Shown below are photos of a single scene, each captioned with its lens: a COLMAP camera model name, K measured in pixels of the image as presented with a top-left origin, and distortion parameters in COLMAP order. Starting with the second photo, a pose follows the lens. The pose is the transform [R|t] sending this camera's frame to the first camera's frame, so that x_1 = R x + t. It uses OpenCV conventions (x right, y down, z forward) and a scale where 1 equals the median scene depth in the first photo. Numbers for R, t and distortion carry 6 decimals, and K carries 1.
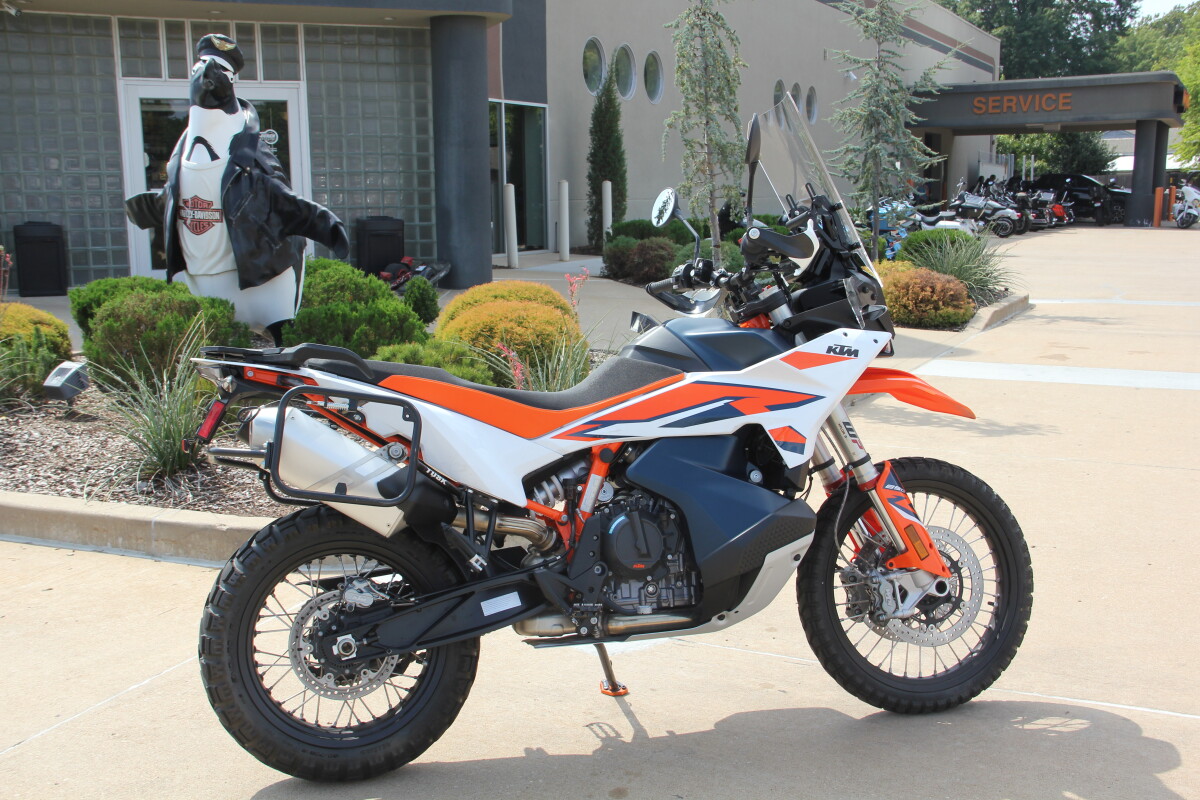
lens RADIAL K [[1357.8, 0, 601.8], [0, 1357.8, 437.8], [0, 0, 1]] dist [-0.000433, 0.048468]
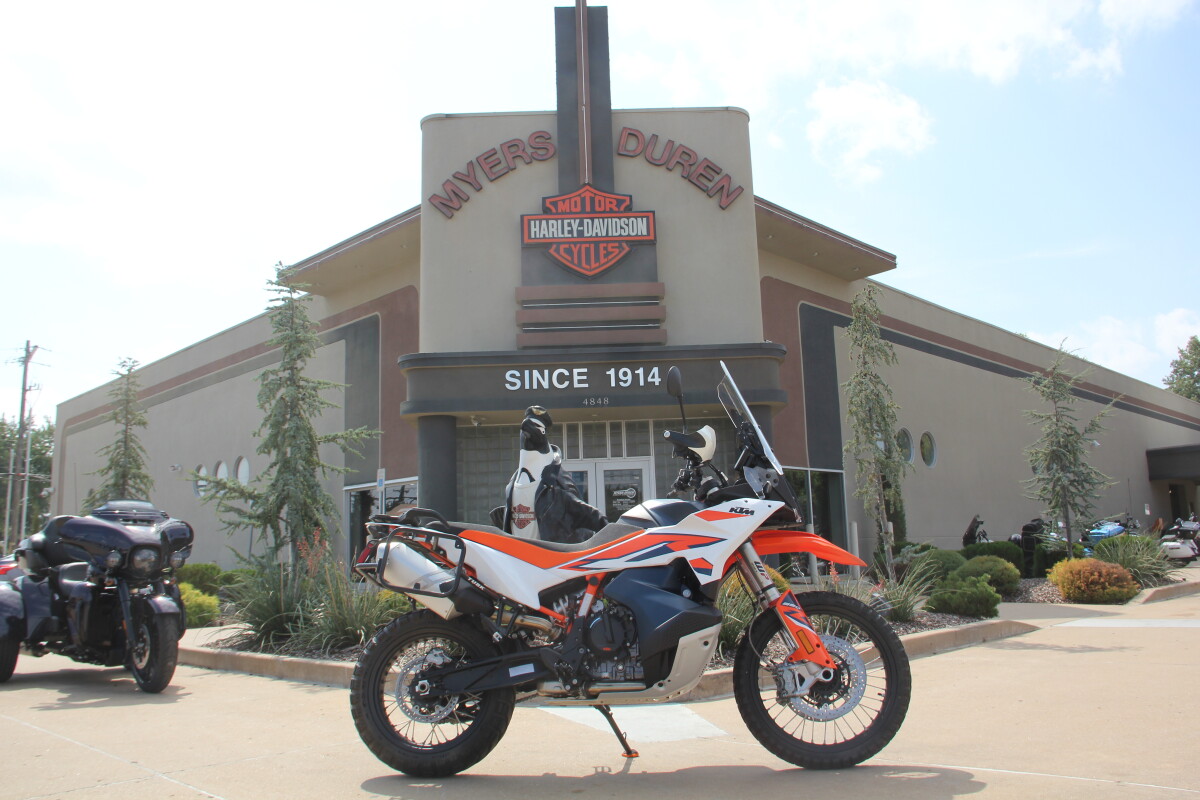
lens RADIAL K [[1006.0, 0, 600.0], [0, 1006.0, 400.0], [0, 0, 1]] dist [-0.153259, 0.008580]
pose [[0.941889, -0.077599, -0.326837, 0.387198], [-0.035712, 0.944308, -0.327119, 0.185479], [0.334019, 0.319782, 0.886662, -0.098698]]
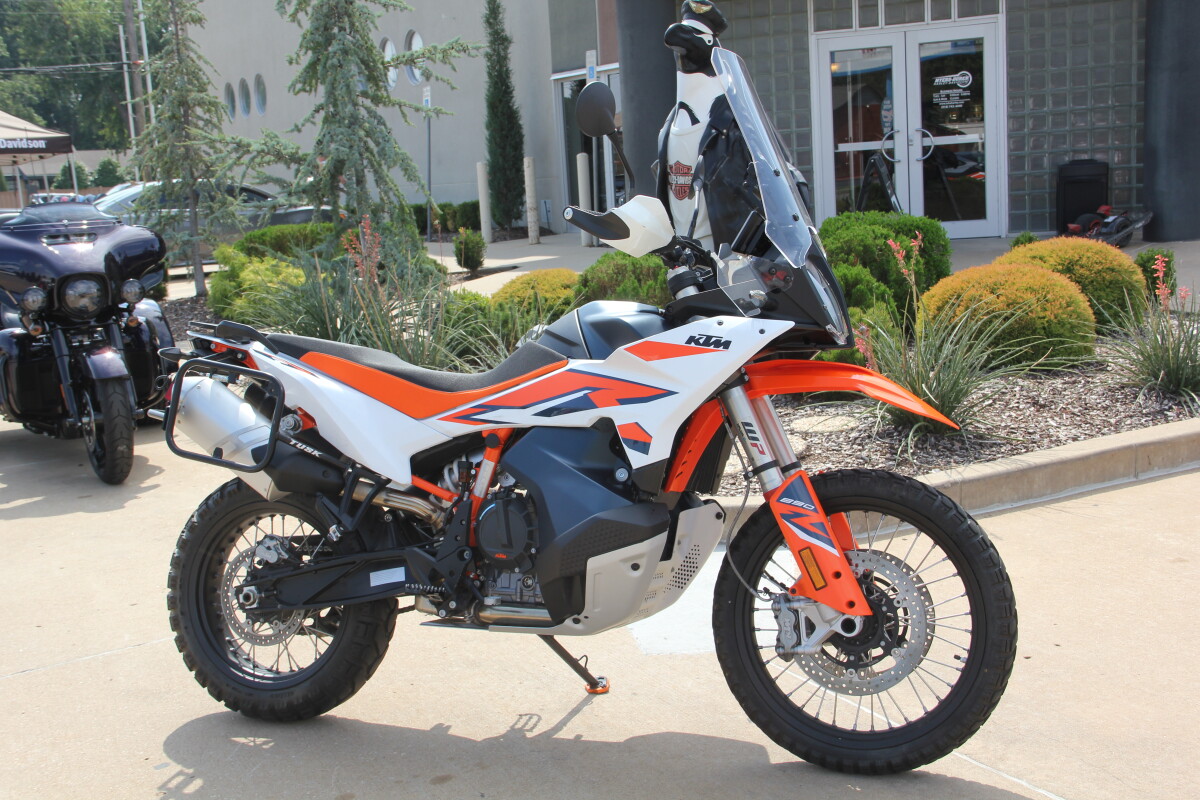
lens RADIAL K [[1469.1, 0, 593.9], [0, 1469.1, 424.2], [0, 0, 1]] dist [0.038215, 0.042873]
pose [[0.807532, 0.062043, -0.586552, 0.648500], [-0.051808, 0.998070, 0.034246, -0.037233], [0.587545, 0.002734, 0.809187, 0.171605]]
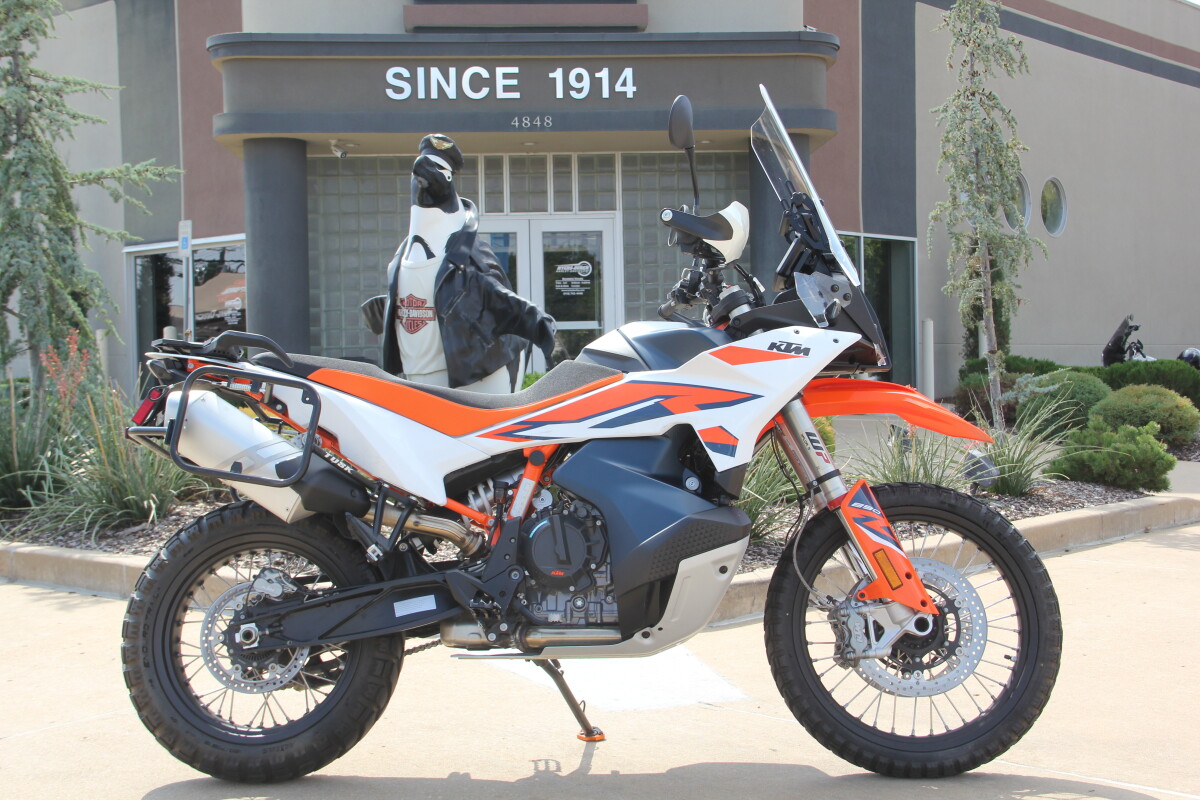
lens RADIAL K [[1529.7, 0, 596.7], [0, 1529.7, 420.0], [0, 0, 1]] dist [0.011656, 0.395691]
pose [[0.955831, 0.002920, -0.293903, 0.338806], [-0.044617, 0.989804, -0.135271, 0.122617], [0.290512, 0.142409, 0.946215, -0.006339]]
